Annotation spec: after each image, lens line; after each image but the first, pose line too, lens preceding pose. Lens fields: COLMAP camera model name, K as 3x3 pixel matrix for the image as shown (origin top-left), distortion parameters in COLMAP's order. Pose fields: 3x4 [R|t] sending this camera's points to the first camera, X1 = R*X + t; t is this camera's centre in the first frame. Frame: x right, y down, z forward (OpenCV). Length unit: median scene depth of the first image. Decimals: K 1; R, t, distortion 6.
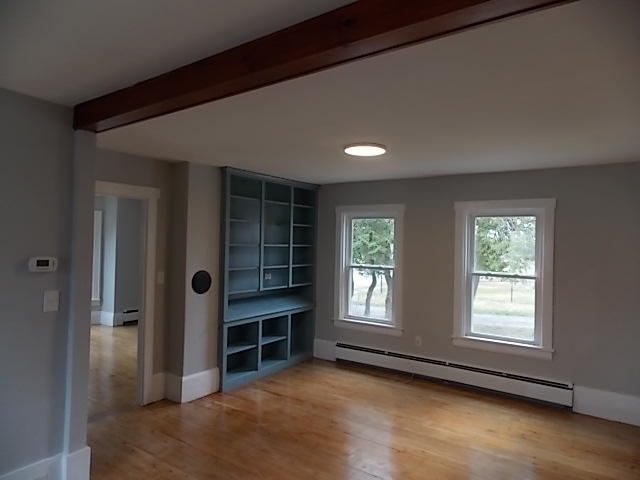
lens RADIAL K [[426.1, 0, 321.3], [0, 426.1, 234.5], [0, 0, 1]] dist [0.020563, 0.003736]
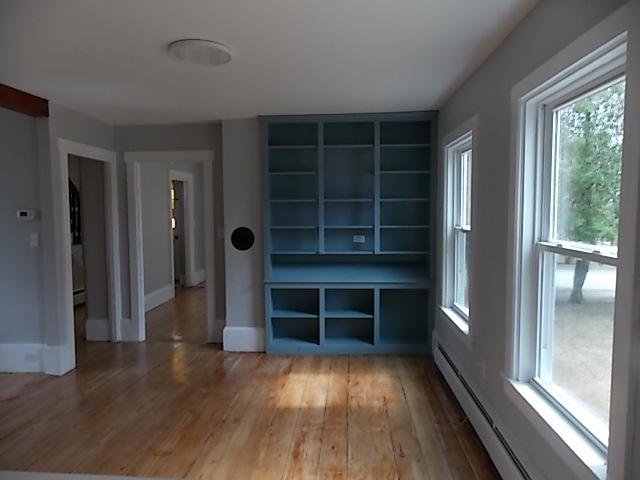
lens RADIAL K [[426.1, 0, 321.8], [0, 426.1, 234.6], [0, 0, 1]] dist [0.020563, 0.003736]
pose [[0.510101, 0.027787, -0.859666, 0.619892], [0.034911, 0.997986, 0.052973, 0.050721], [0.859406, -0.057033, 0.508103, 0.601251]]
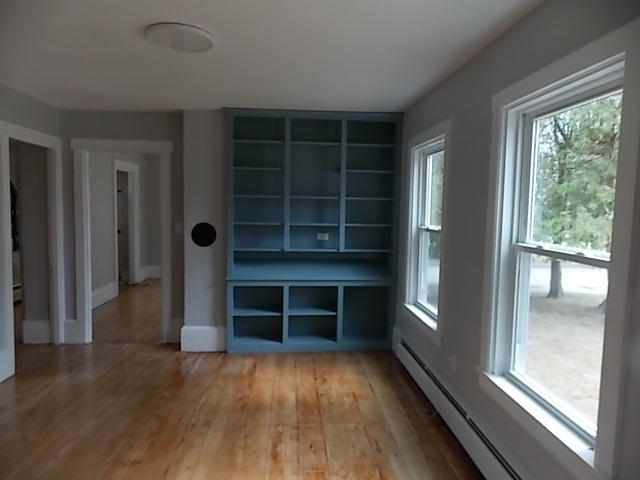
lens RADIAL K [[426.1, 0, 320.9], [0, 426.1, 234.7], [0, 0, 1]] dist [0.020563, 0.003736]
pose [[0.623871, 0.043639, -0.780308, 0.585612], [0.011742, 0.997804, 0.065190, 0.047513], [0.781439, -0.049832, 0.621989, 0.560201]]
